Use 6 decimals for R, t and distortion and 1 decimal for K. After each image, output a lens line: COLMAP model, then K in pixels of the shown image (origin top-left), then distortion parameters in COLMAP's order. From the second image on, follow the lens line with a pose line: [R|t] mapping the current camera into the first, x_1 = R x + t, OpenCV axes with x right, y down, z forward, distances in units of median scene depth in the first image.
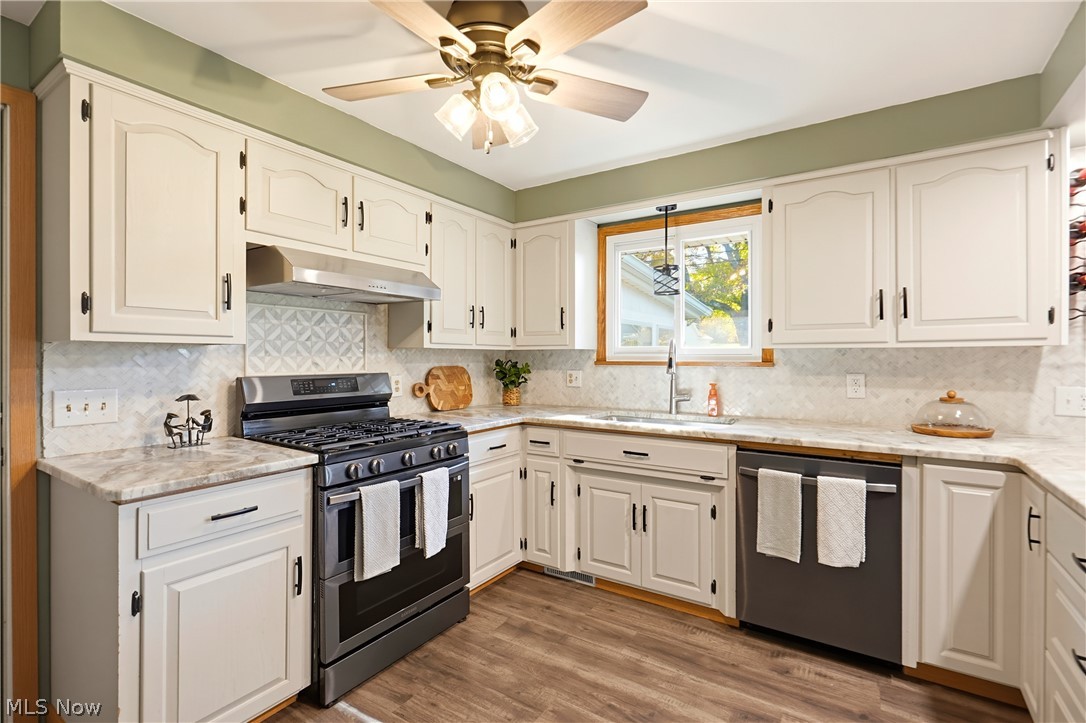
lens RADIAL K [[492.5, 0, 549.2], [0, 492.5, 354.1], [0, 0, 1]] dist [0.000255, 0.000661]
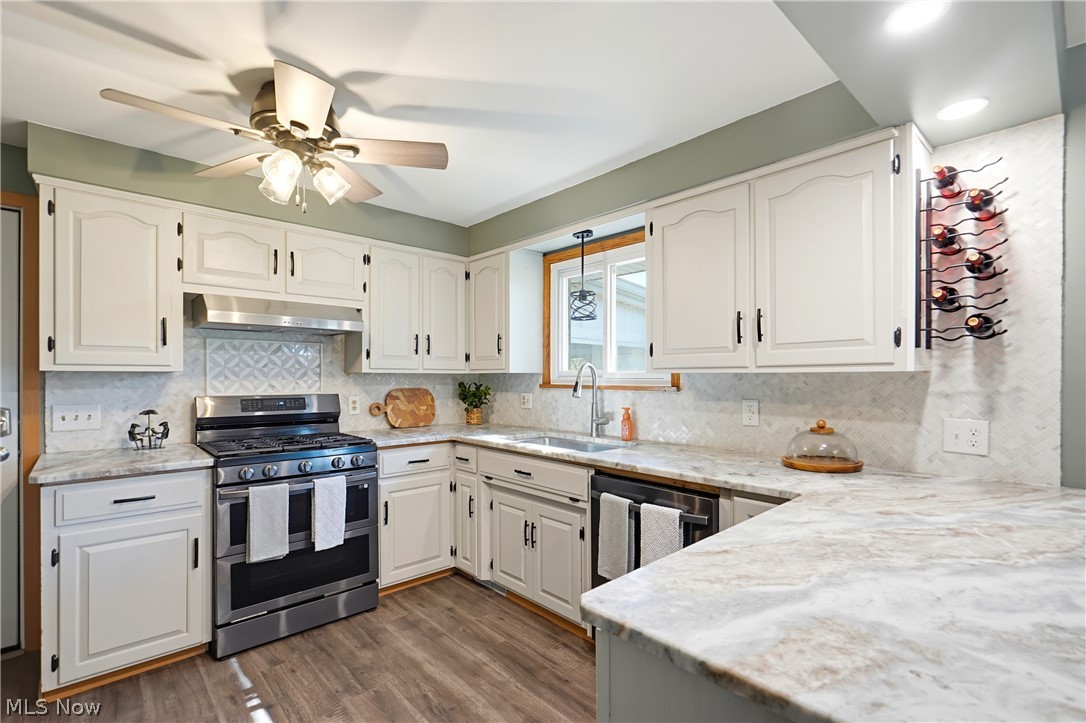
lens RADIAL K [[491.4, 0, 546.1], [0, 491.4, 373.7], [0, 0, 1]] dist [0.000224, 0.000716]
pose [[0.968323, -0.000855, -0.249700, 0.526385], [0.000920, 1.000000, 0.000143, -0.011765], [0.249700, -0.000368, 0.968323, -0.007551]]
